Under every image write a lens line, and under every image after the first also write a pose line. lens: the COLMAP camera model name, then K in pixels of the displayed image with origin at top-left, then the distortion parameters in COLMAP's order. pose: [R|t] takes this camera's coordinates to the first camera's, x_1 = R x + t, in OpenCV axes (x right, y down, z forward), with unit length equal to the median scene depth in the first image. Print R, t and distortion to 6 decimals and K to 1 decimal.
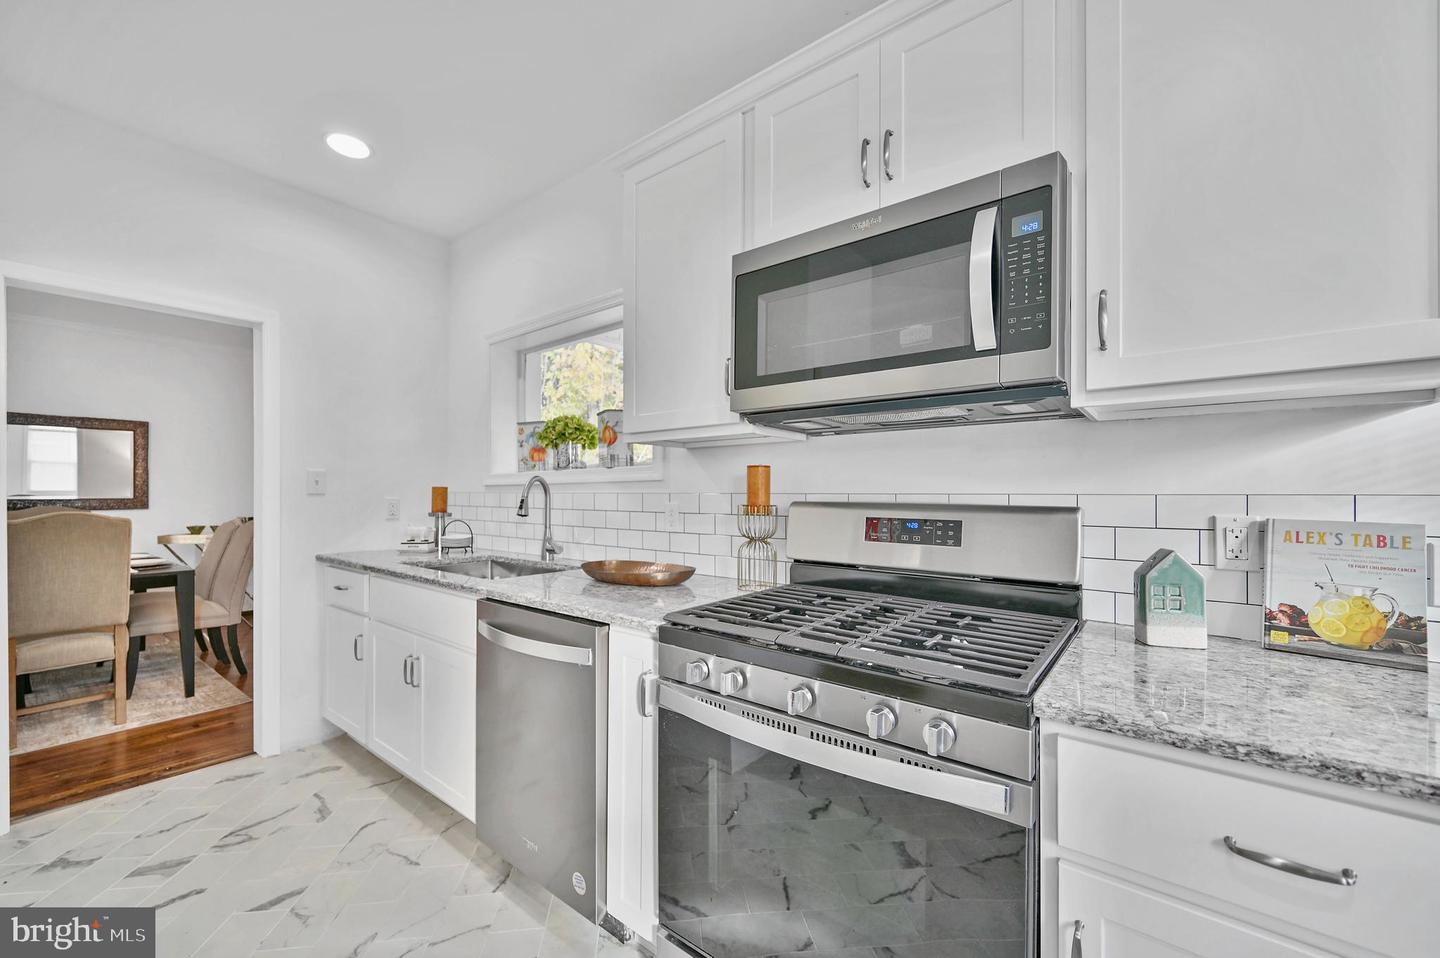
lens RADIAL K [[575.4, 0, 721.4], [0, 575.4, 489.6], [0, 0, 1]] dist [0.000641, 0.000098]
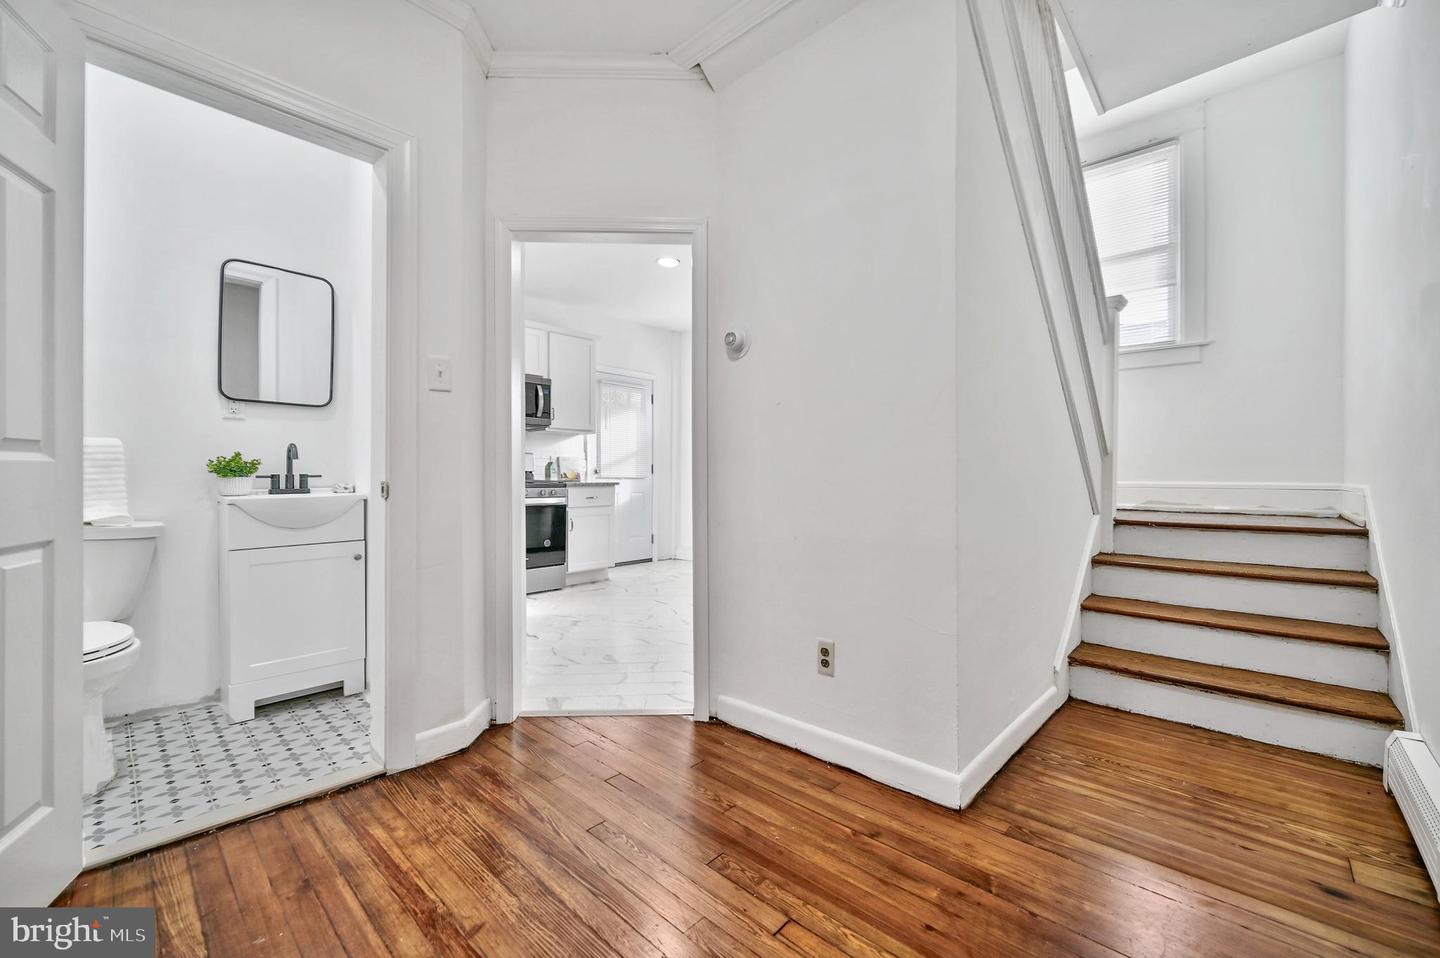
lens RADIAL K [[581.2, 0, 730.0], [0, 581.2, 470.0], [0, 0, 1]] dist [0.000397, -0.000039]
pose [[0.064996, 0.007583, 0.997857, -2.443413], [-0.002143, 0.999970, -0.007459, 0.127533], [-0.997883, -0.001653, 0.065010, -0.481670]]
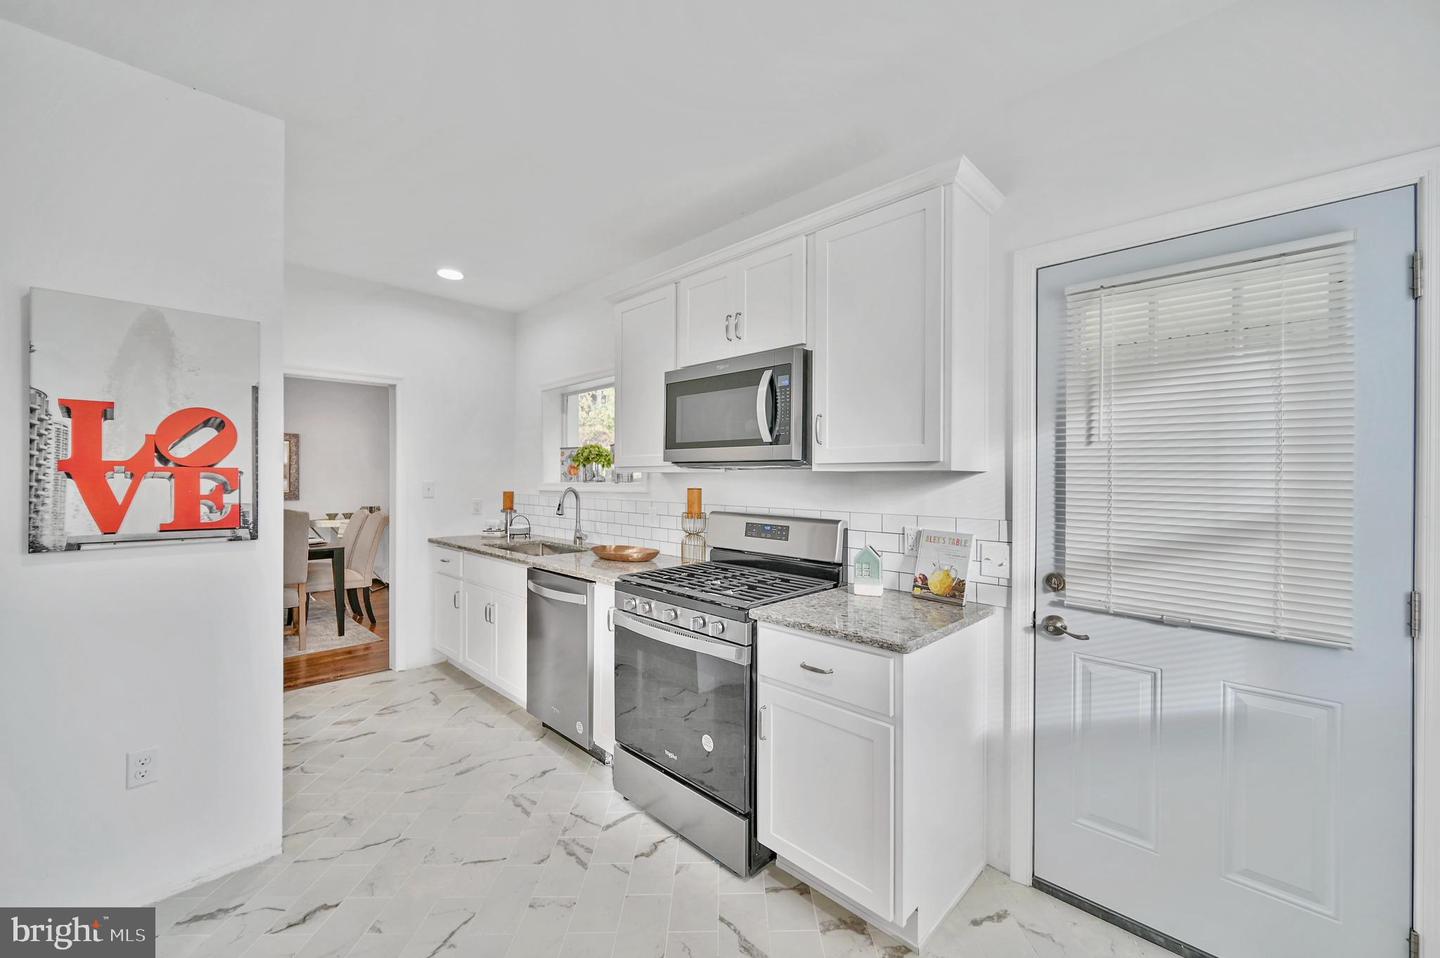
lens RADIAL K [[569.3, 0, 726.1], [0, 569.3, 475.3], [0, 0, 1]] dist [0.000032, 0.000041]
pose [[0.994893, 0.001679, -0.100921, 0.316762], [-0.001474, 0.999997, 0.002101, -0.081494], [0.100925, -0.001942, 0.994892, -0.583717]]
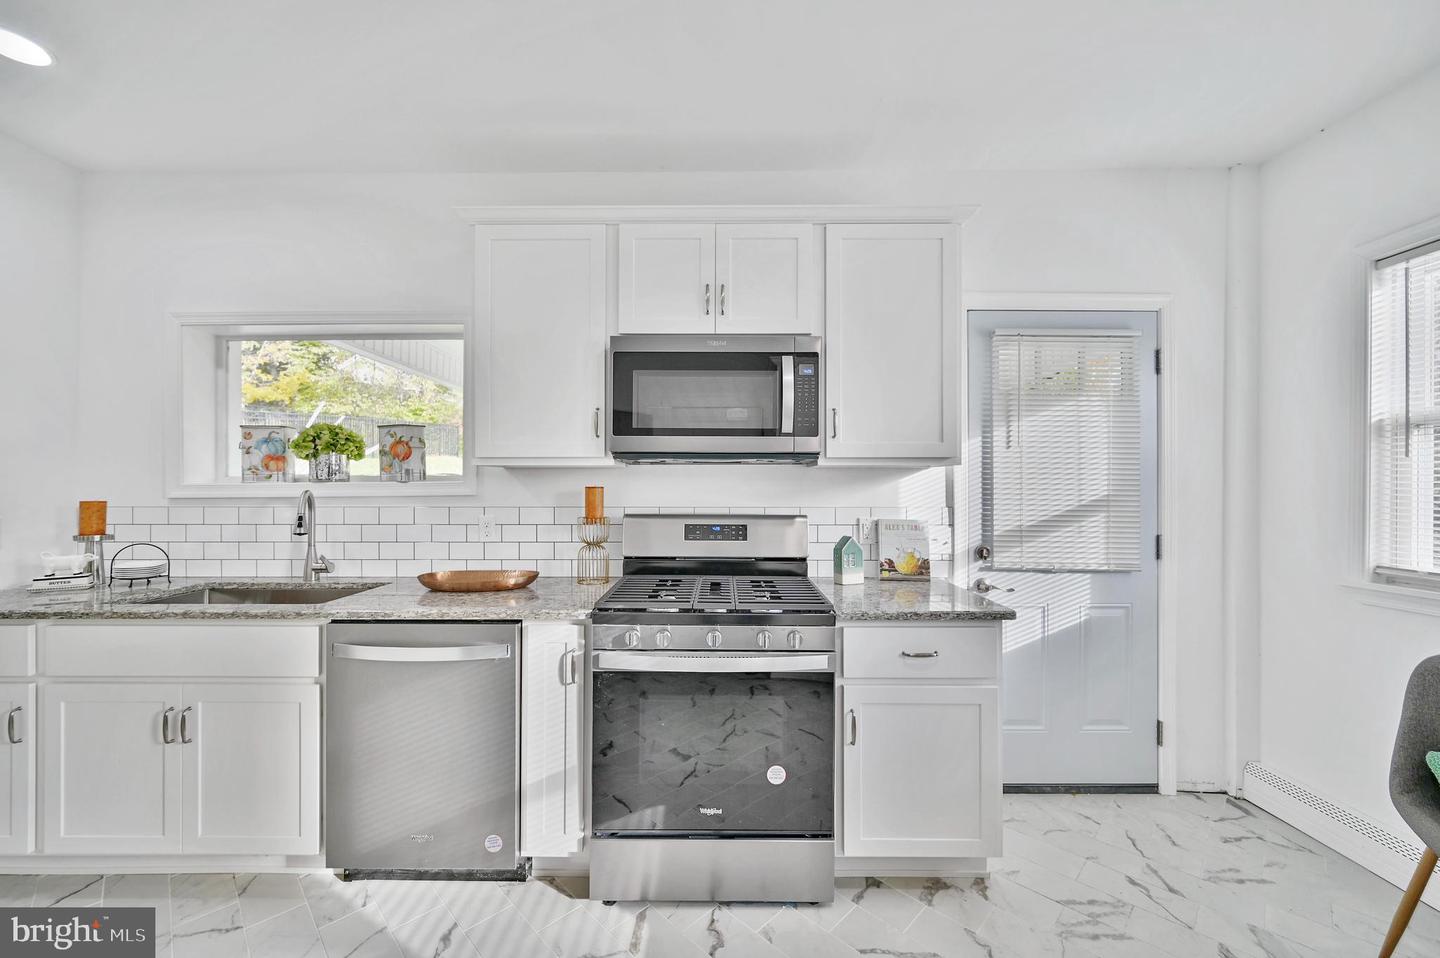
lens RADIAL K [[576.8, 0, 720.0], [0, 576.8, 479.0], [0, 0, 1]] dist [-0.000117, 0.000018]
pose [[0.783364, 0.004719, 0.621545, -0.522647], [-0.002416, 0.999987, -0.004549, -0.053914], [-0.621559, 0.002062, 0.783365, -0.188072]]
